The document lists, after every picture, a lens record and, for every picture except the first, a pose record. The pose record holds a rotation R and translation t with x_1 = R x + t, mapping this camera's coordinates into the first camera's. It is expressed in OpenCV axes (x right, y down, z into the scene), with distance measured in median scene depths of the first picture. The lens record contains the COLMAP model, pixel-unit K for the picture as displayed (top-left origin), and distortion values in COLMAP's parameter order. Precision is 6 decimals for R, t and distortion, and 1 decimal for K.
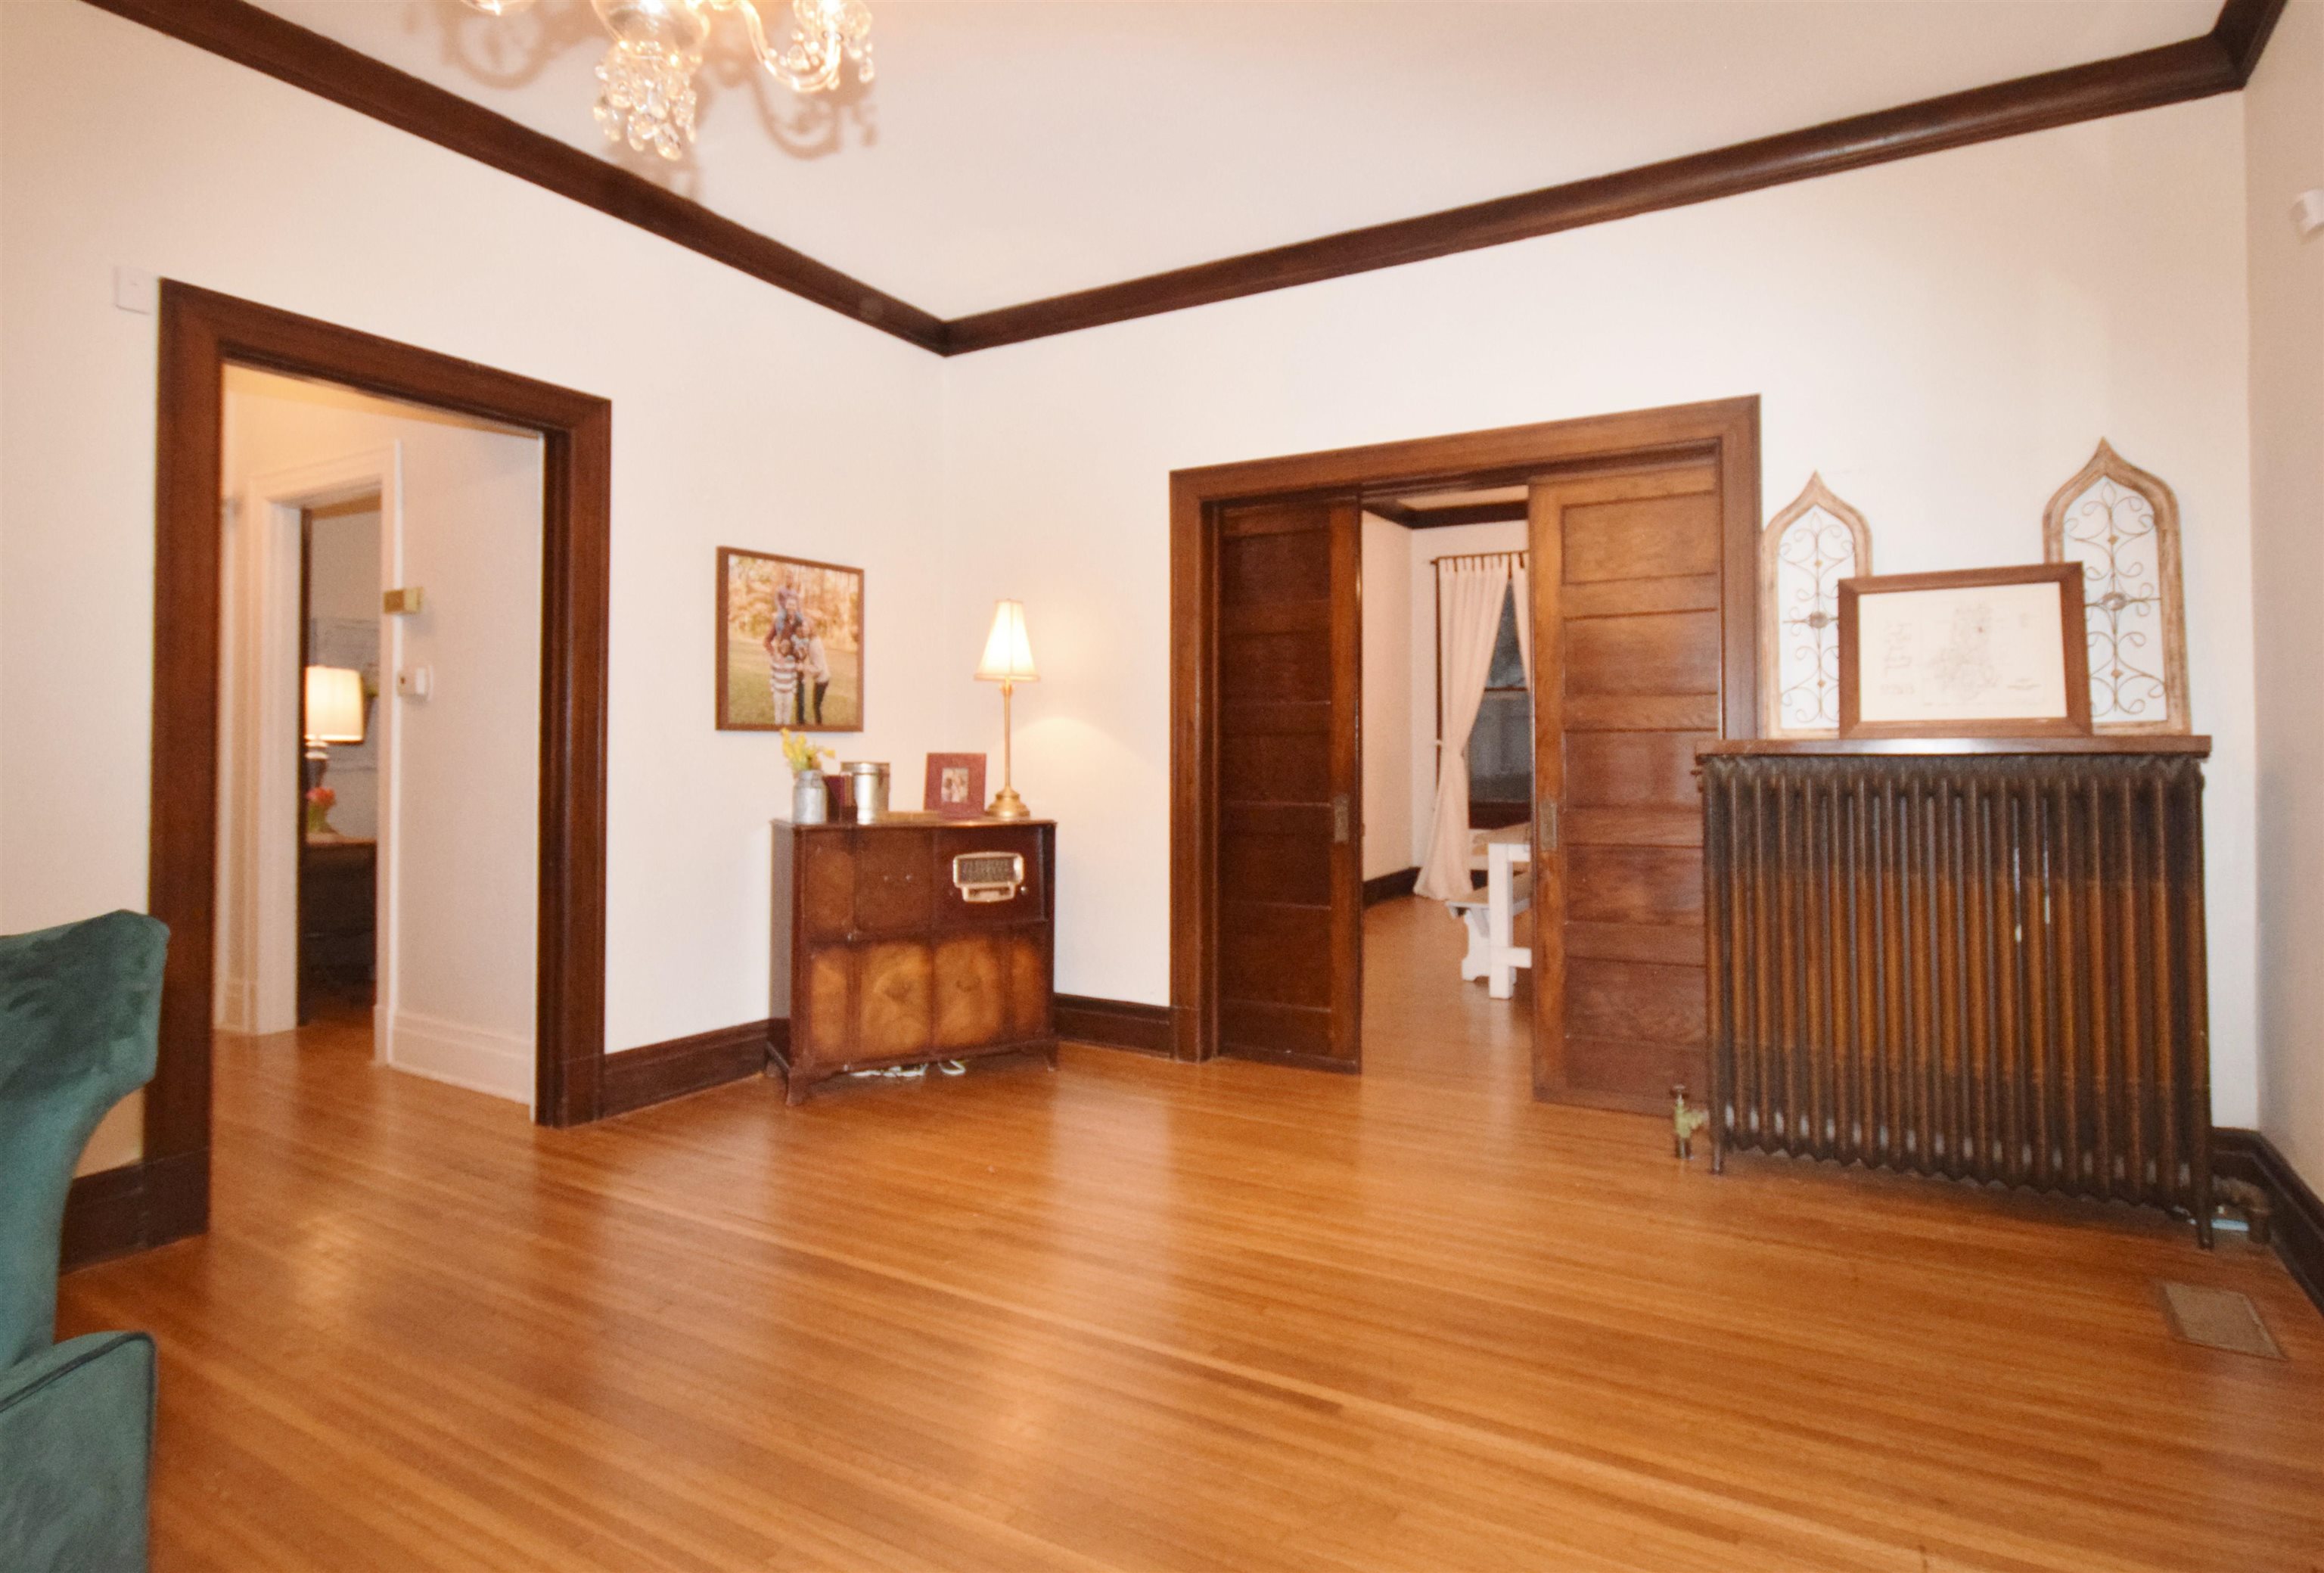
lens RADIAL K [[1146.6, 0, 1220.3], [0, 1146.6, 731.5], [0, 0, 1]] dist [-0.003772, 0.000119]
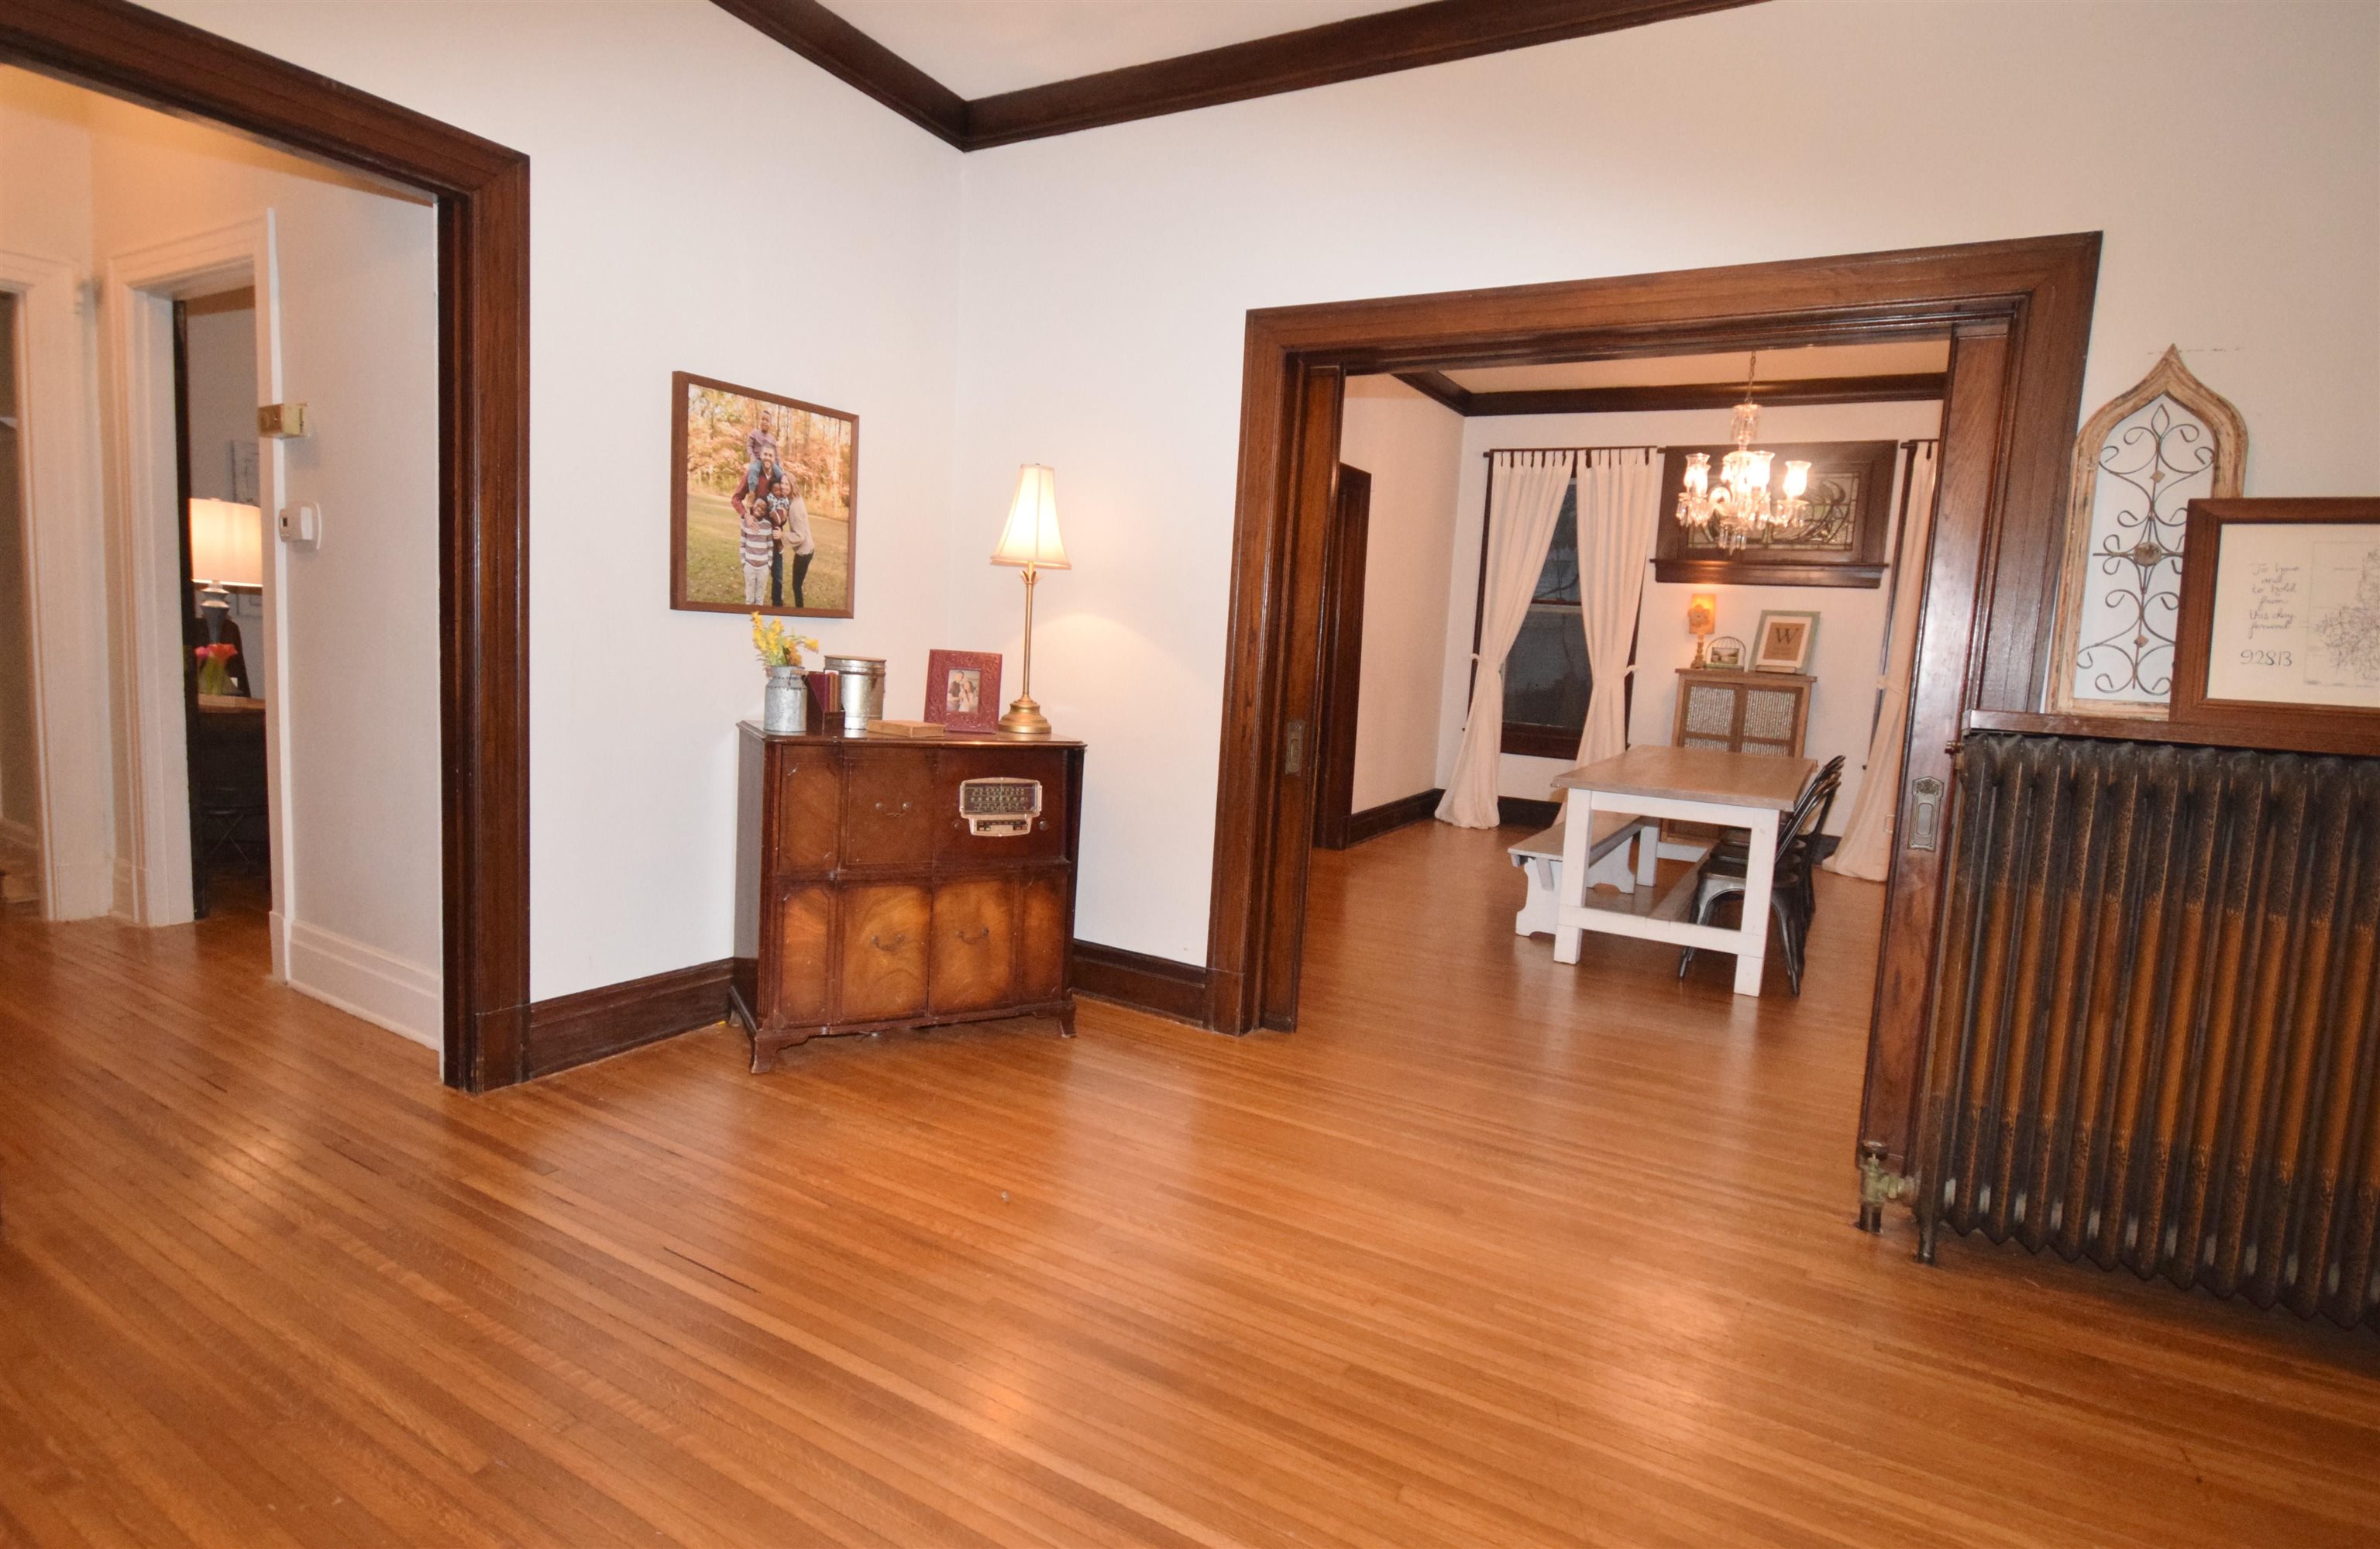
lens RADIAL K [[1167.3, 0, 1192.4], [0, 1167.3, 768.2], [0, 0, 1]] dist [-0.002147, -0.000523]
pose [[0.998055, 0.061652, -0.009190, -0.061157], [-0.060028, 0.990362, 0.124820, -0.013955], [0.016797, -0.124025, 0.992137, 0.180467]]
